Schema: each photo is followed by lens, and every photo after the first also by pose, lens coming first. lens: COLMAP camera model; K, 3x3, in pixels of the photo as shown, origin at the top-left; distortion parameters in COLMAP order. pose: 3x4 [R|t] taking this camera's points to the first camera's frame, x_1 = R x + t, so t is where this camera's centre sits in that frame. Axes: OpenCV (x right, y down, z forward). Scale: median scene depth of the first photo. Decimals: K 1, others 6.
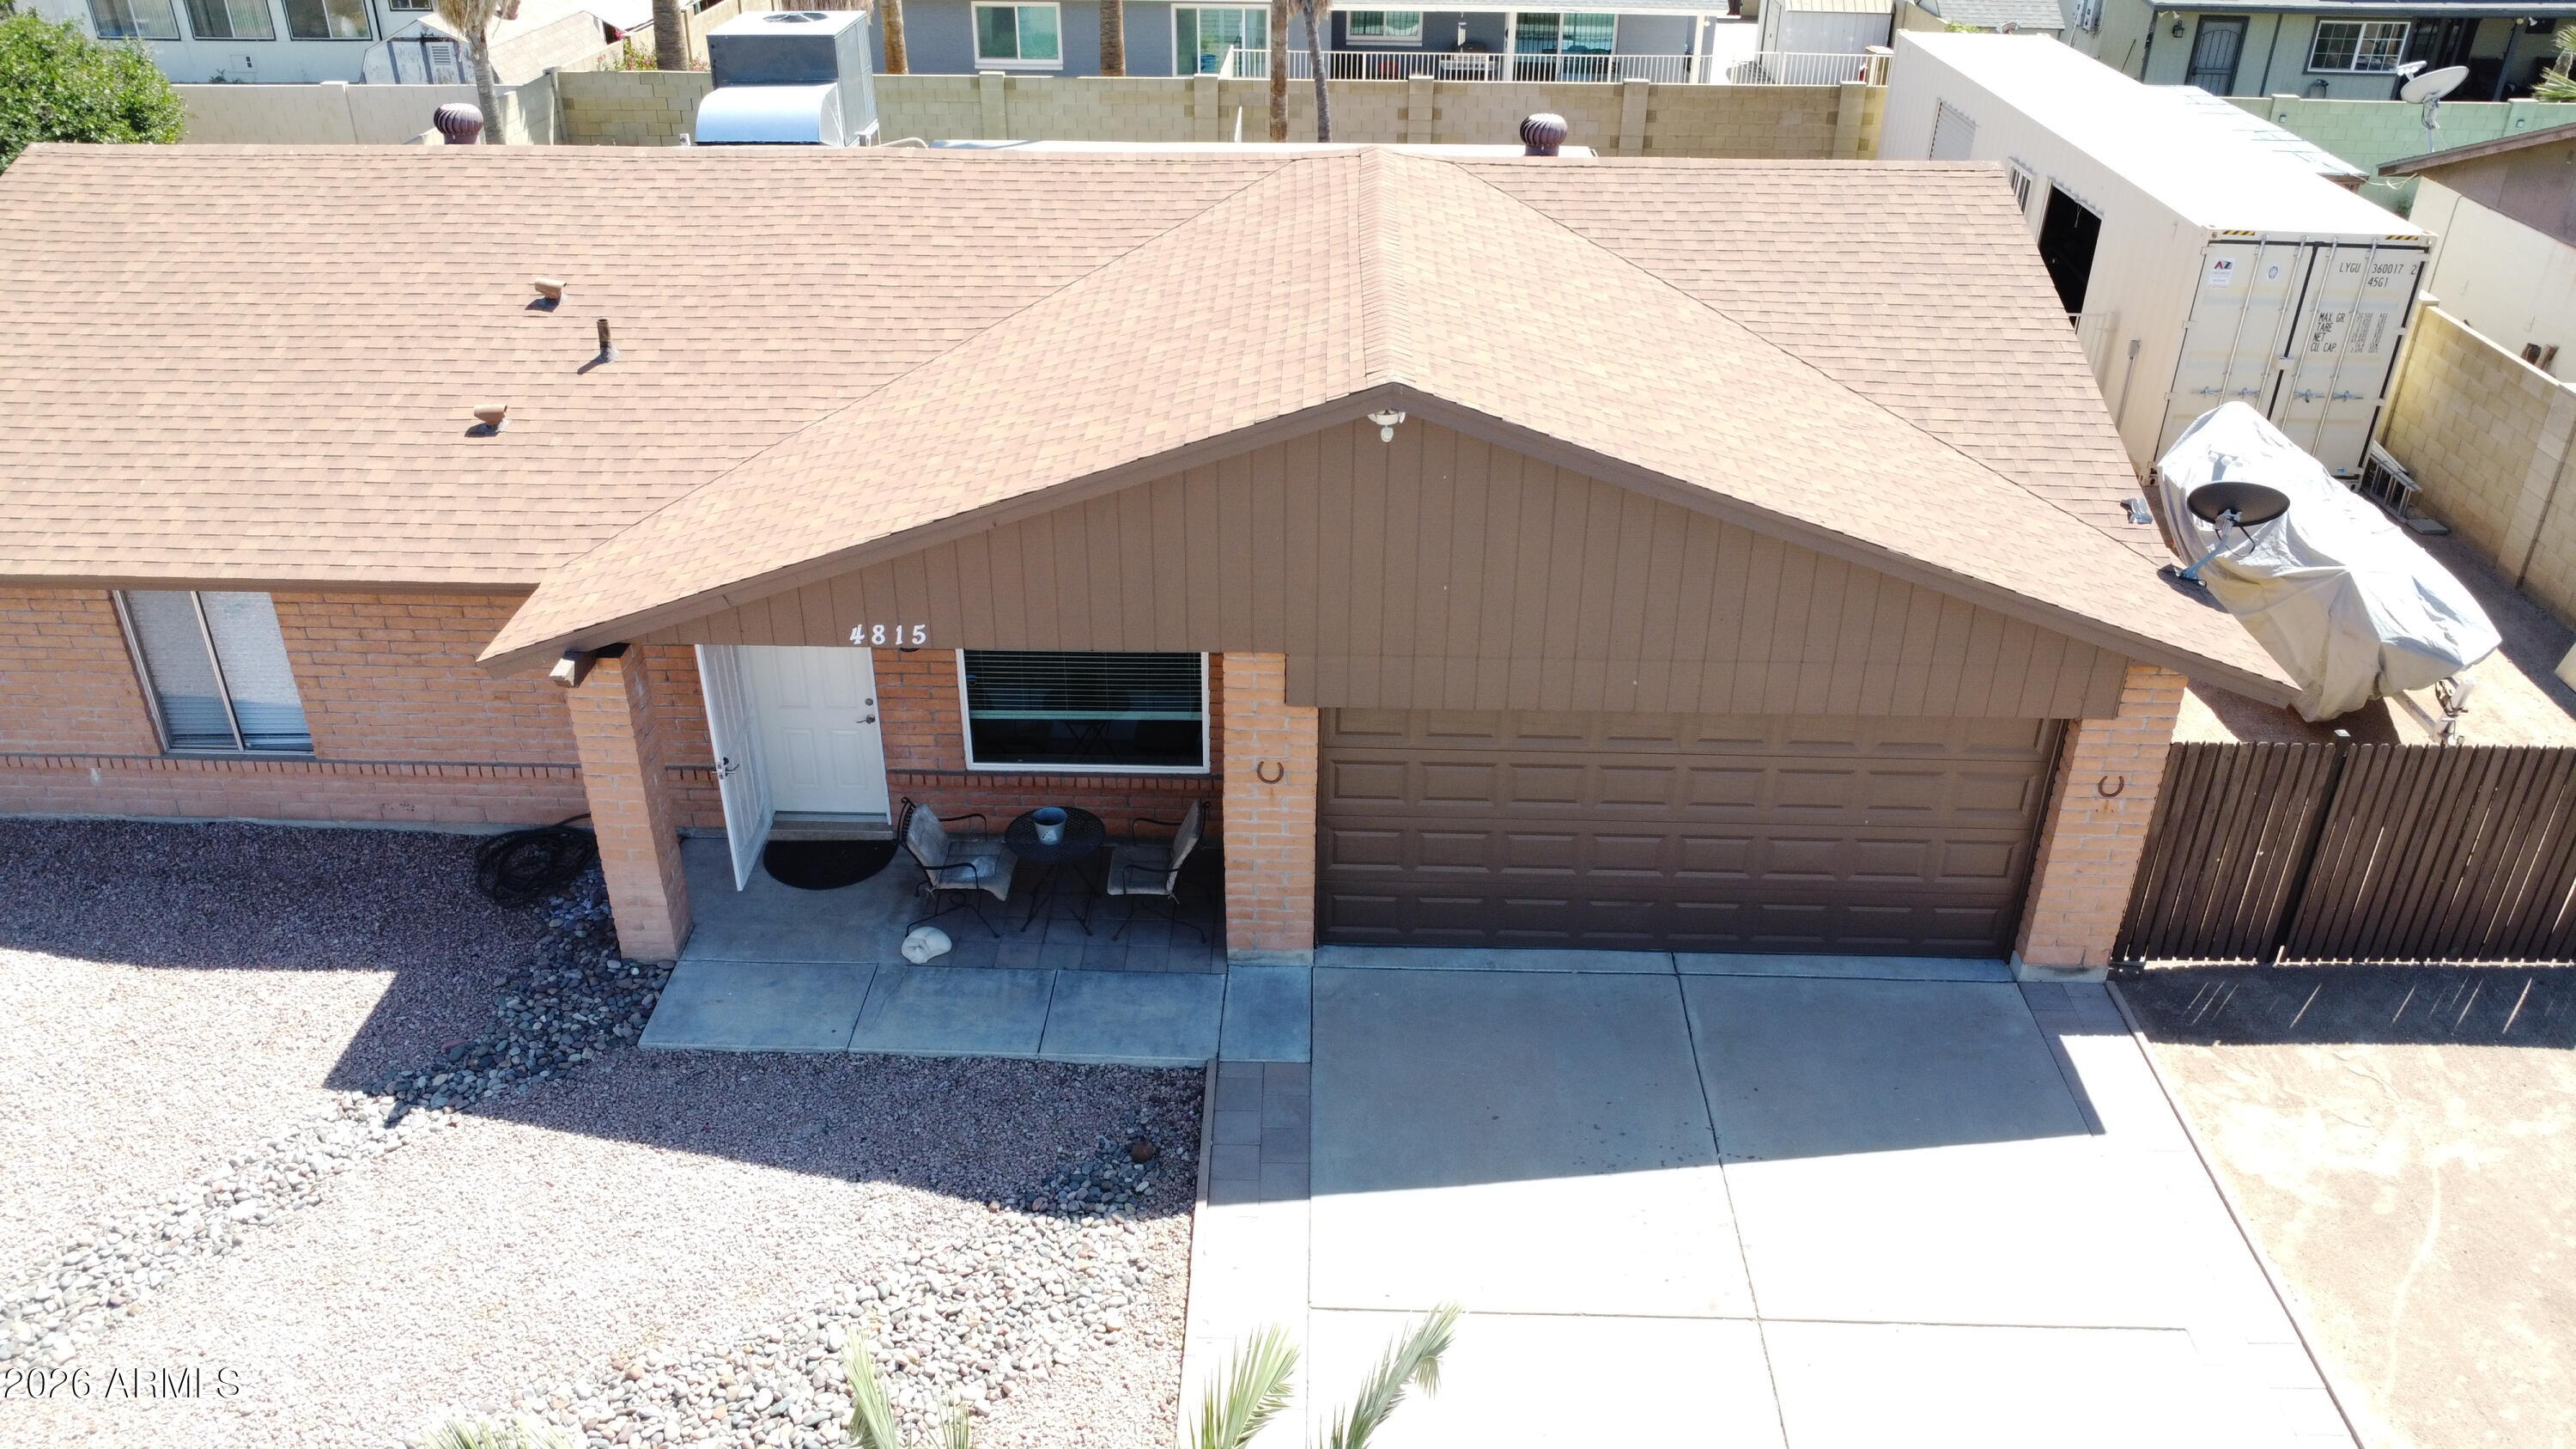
lens RADIAL K [[1861.6, 0, 1285.5], [0, 1861.6, 720.3], [0, 0, 1]] dist [-0.025452, -0.008259]
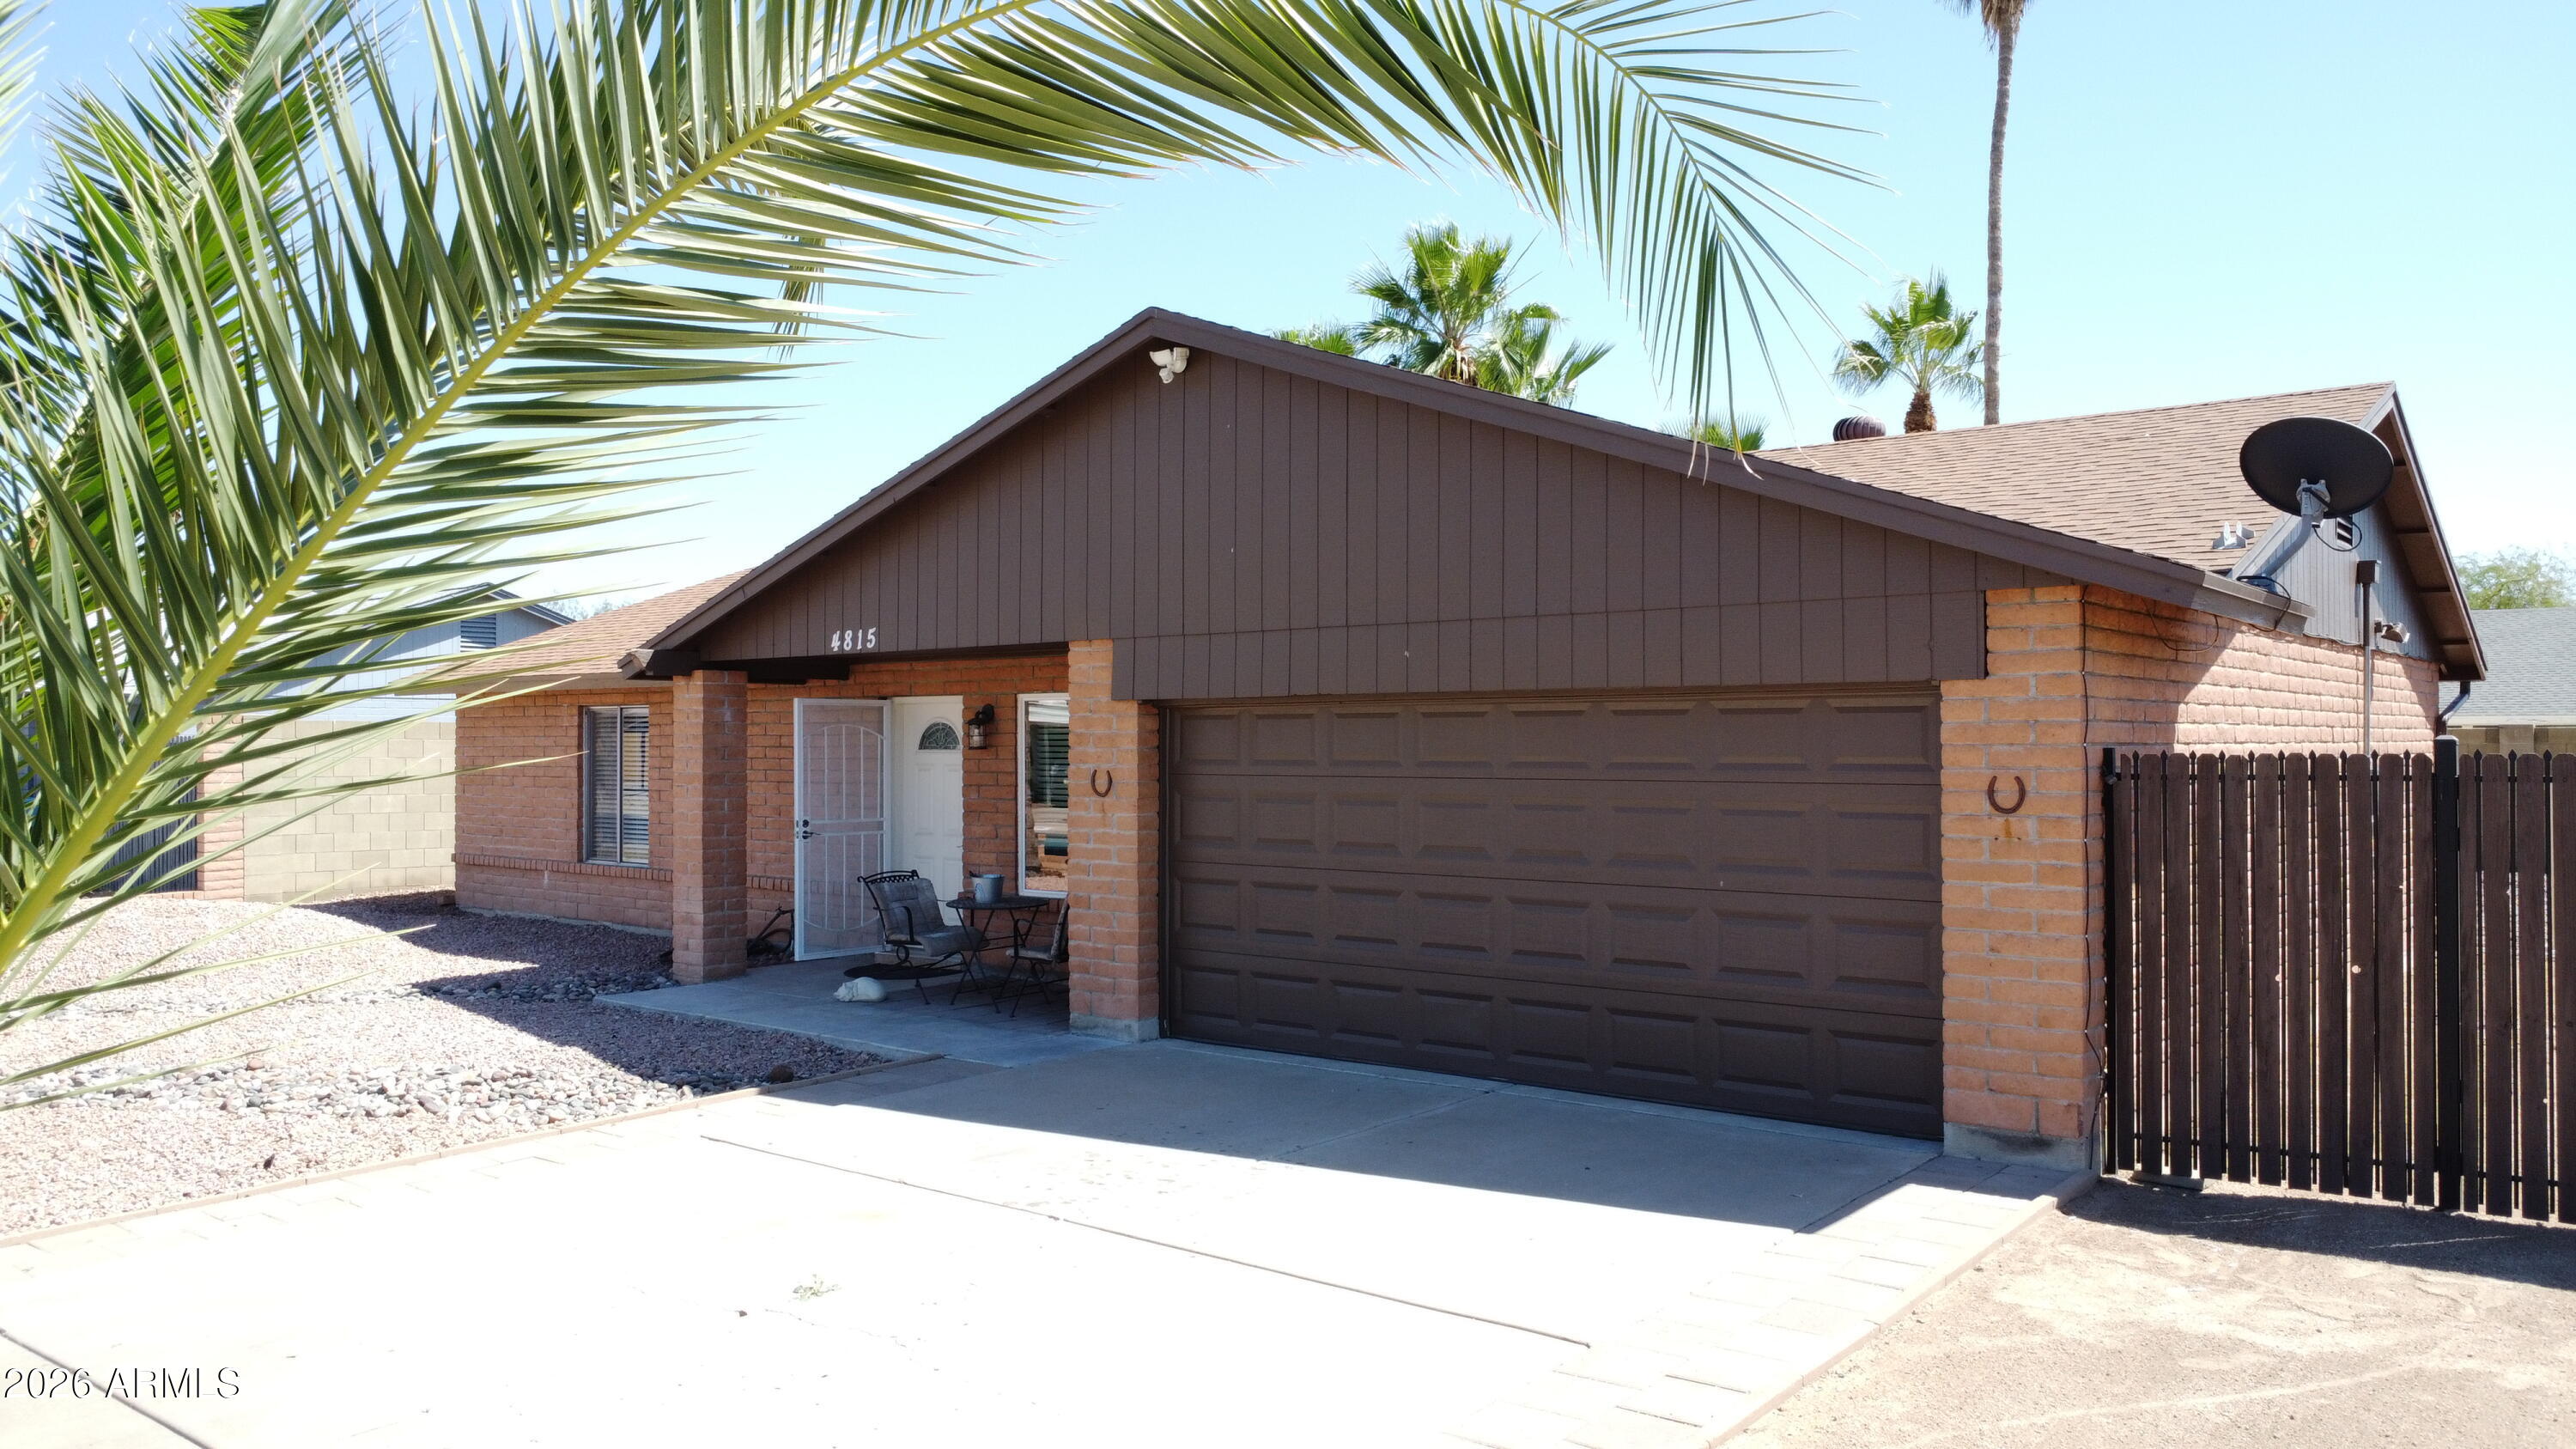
lens RADIAL K [[1861.6, 0, 1284.3], [0, 1861.6, 727.8], [0, 0, 1]] dist [-0.025452, -0.008259]
pose [[0.794474, -0.010331, -0.607211, 0.647217], [-0.291105, 0.871022, -0.395701, 0.354835], [0.532981, 0.491136, 0.688997, 0.395181]]
